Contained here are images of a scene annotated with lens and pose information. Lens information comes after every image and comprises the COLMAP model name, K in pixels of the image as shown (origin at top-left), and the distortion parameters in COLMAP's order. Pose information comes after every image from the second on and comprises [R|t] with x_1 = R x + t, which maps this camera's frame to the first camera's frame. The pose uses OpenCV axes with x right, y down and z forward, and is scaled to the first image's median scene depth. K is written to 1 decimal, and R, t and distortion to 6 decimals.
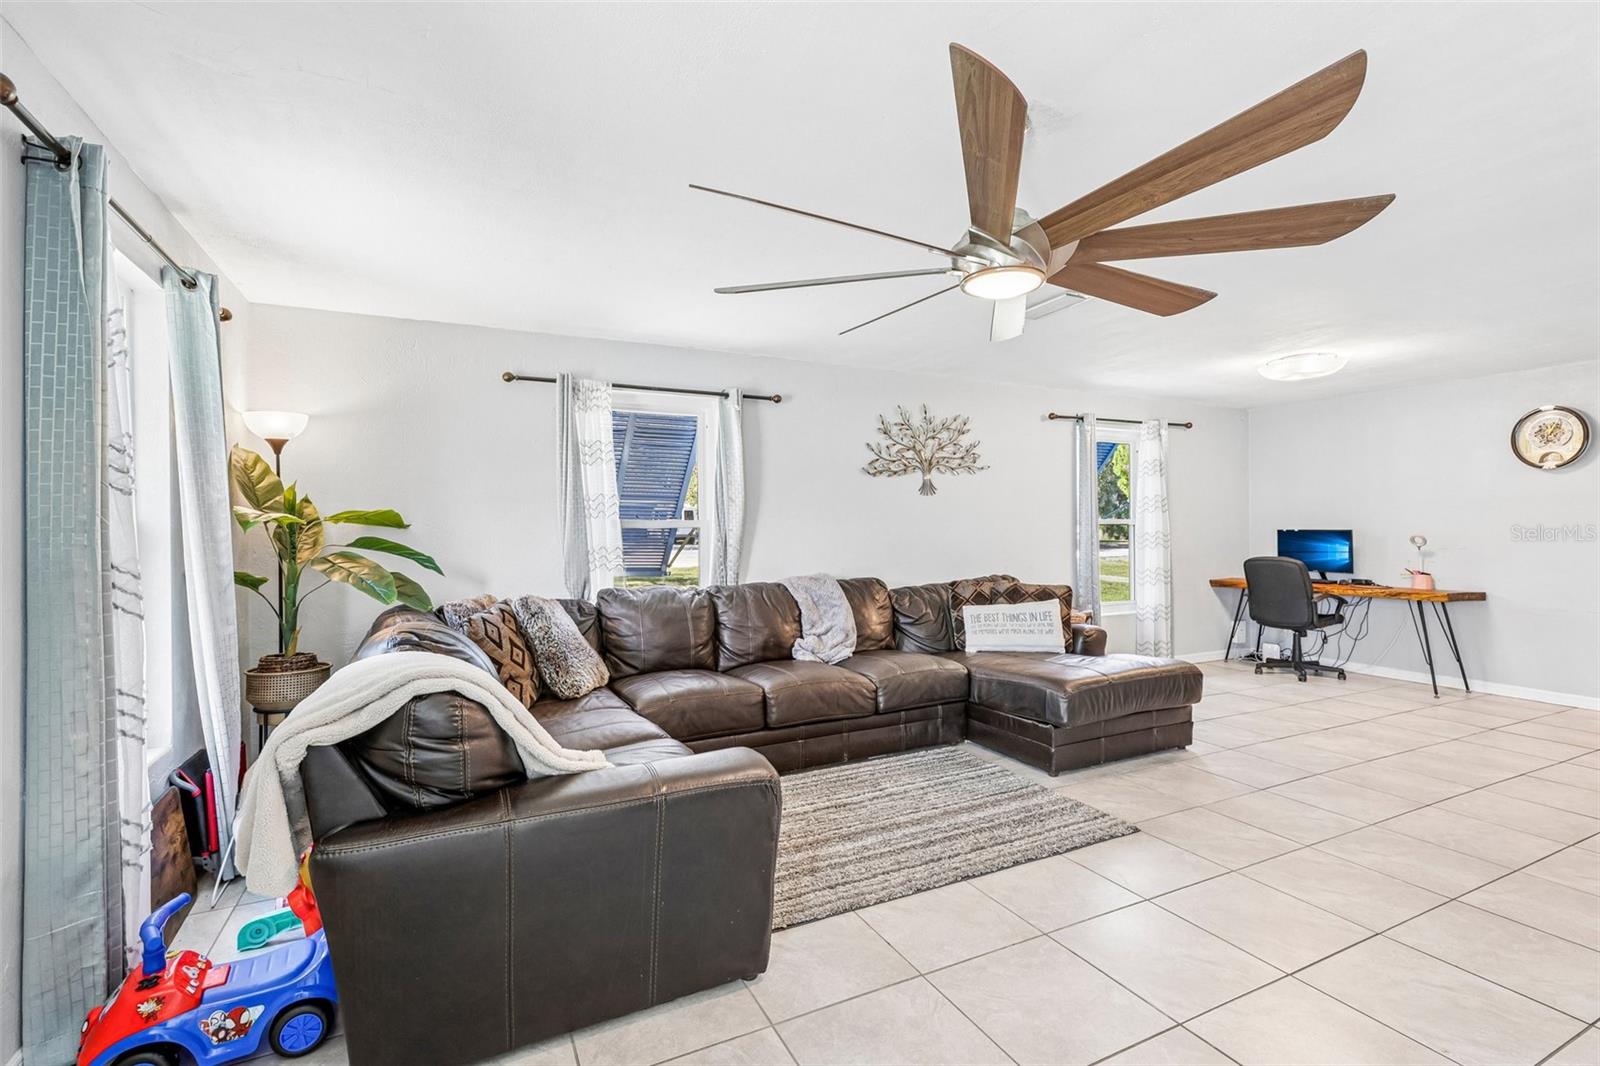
lens RADIAL K [[718.6, 0, 800.0], [0, 718.6, 533.0], [0, 0, 1]] dist [-0.003390, 0.000355]
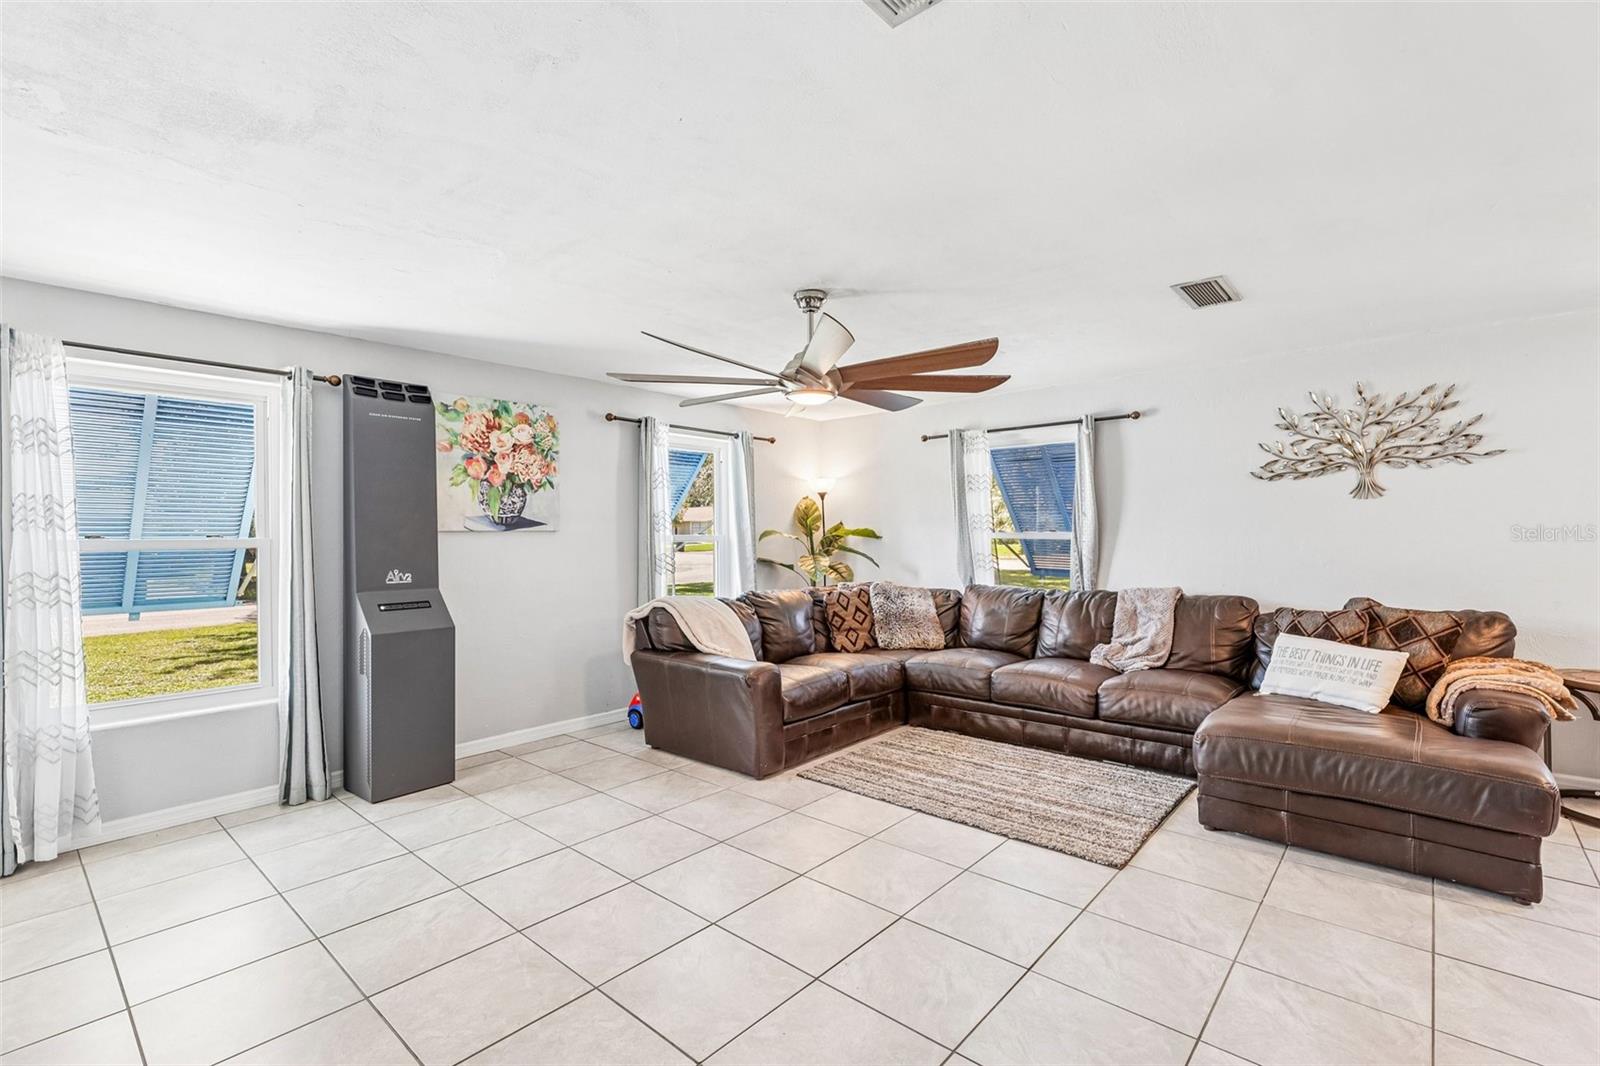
lens RADIAL K [[714.2, 0, 800.0], [0, 714.2, 533.0], [0, 0, 1]] dist [0.006002, 0.000330]
pose [[0.388646, 0.002519, -0.921384, 0.907248], [0.000119, 0.999996, 0.002784, -0.024589], [0.921387, -0.001192, 0.388644, 0.187614]]
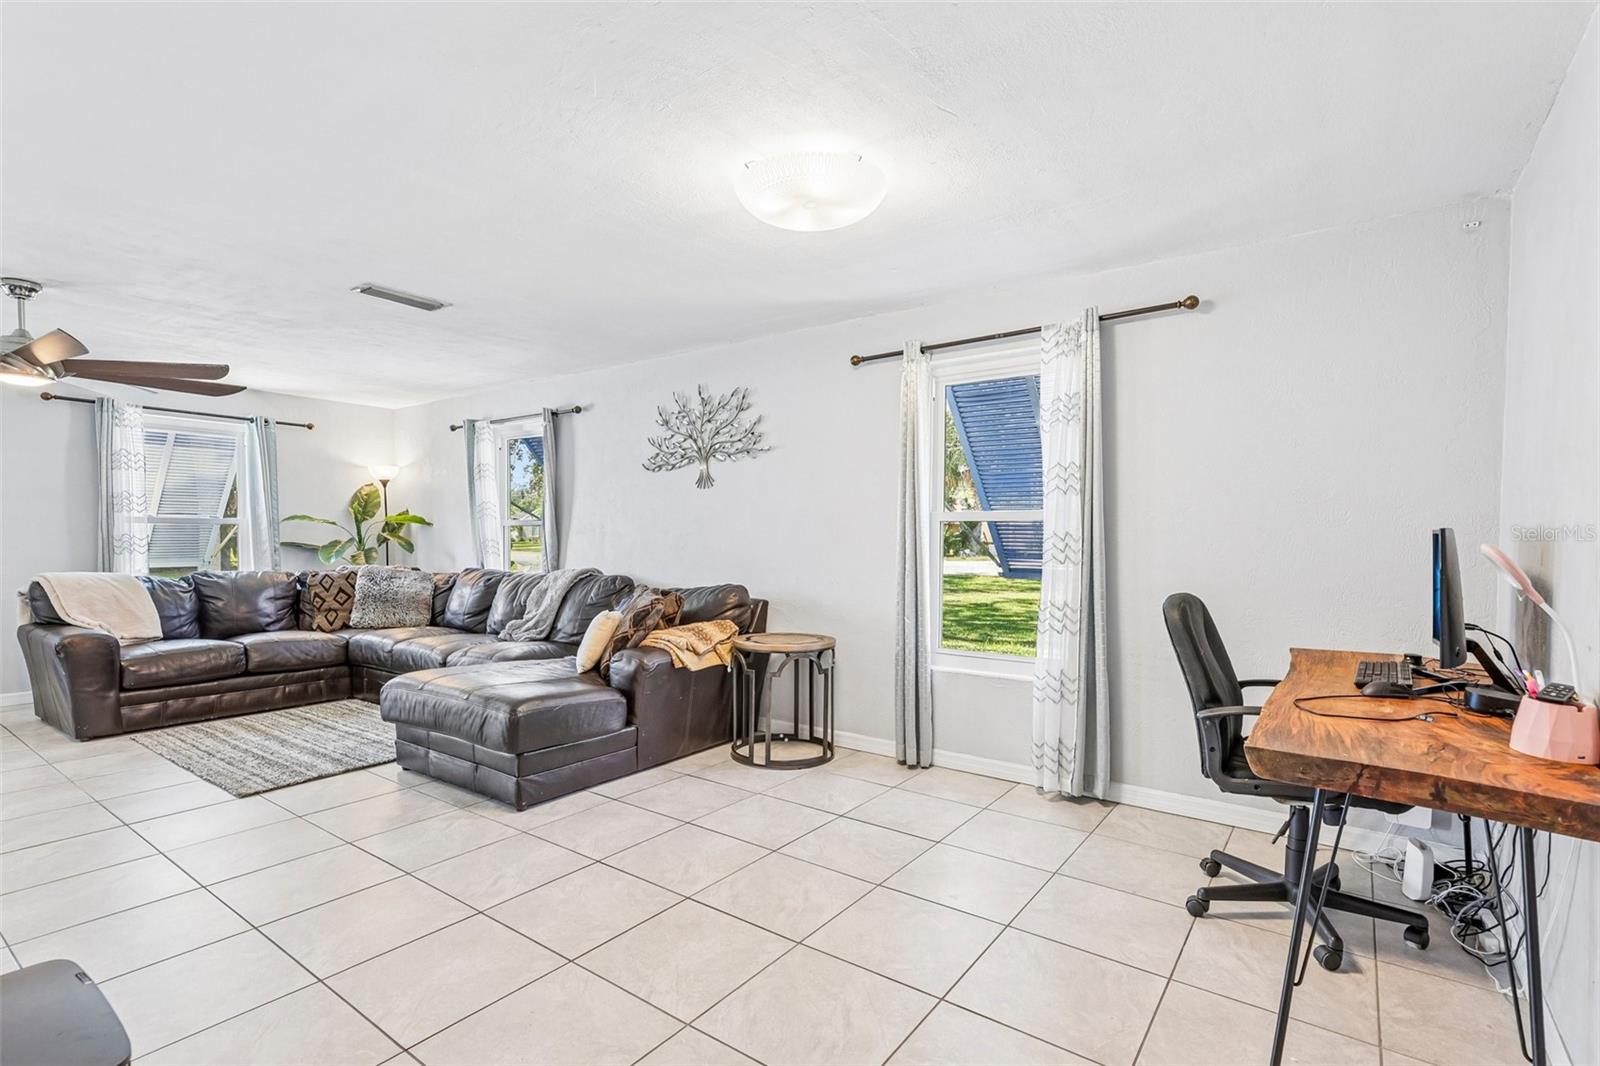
lens RADIAL K [[751.2, 0, 802.0], [0, 751.2, 557.0], [0, 0, 1]] dist [-0.000780, -0.000465]
pose [[0.476335, 0.033658, -0.878620, 1.443341], [-0.012478, 0.999425, 0.031521, 0.000645], [0.879176, -0.004051, 0.476481, 0.929695]]
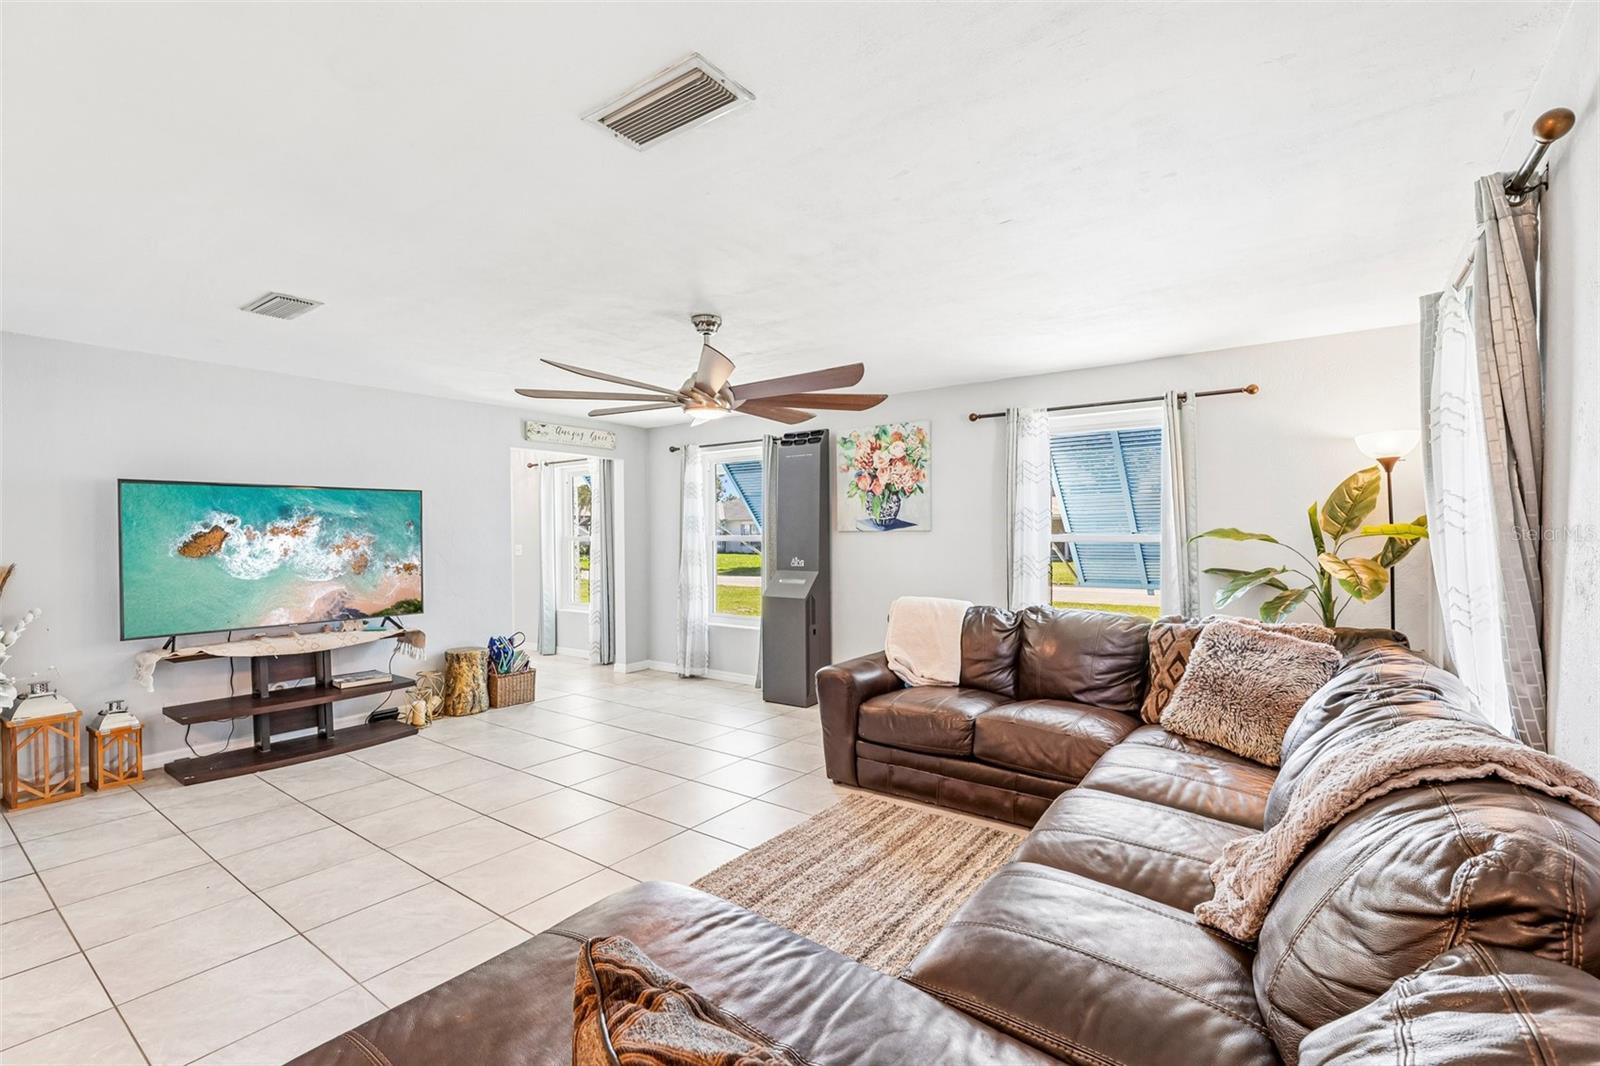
lens RADIAL K [[714.7, 0, 800.0], [0, 714.7, 533.0], [0, 0, 1]] dist [0.004694, 0.000183]
pose [[-0.883735, 0.011936, -0.467835, 0.469654], [0.009134, 0.999924, 0.008257, -0.033862], [0.467898, 0.003024, -0.883777, 1.380674]]
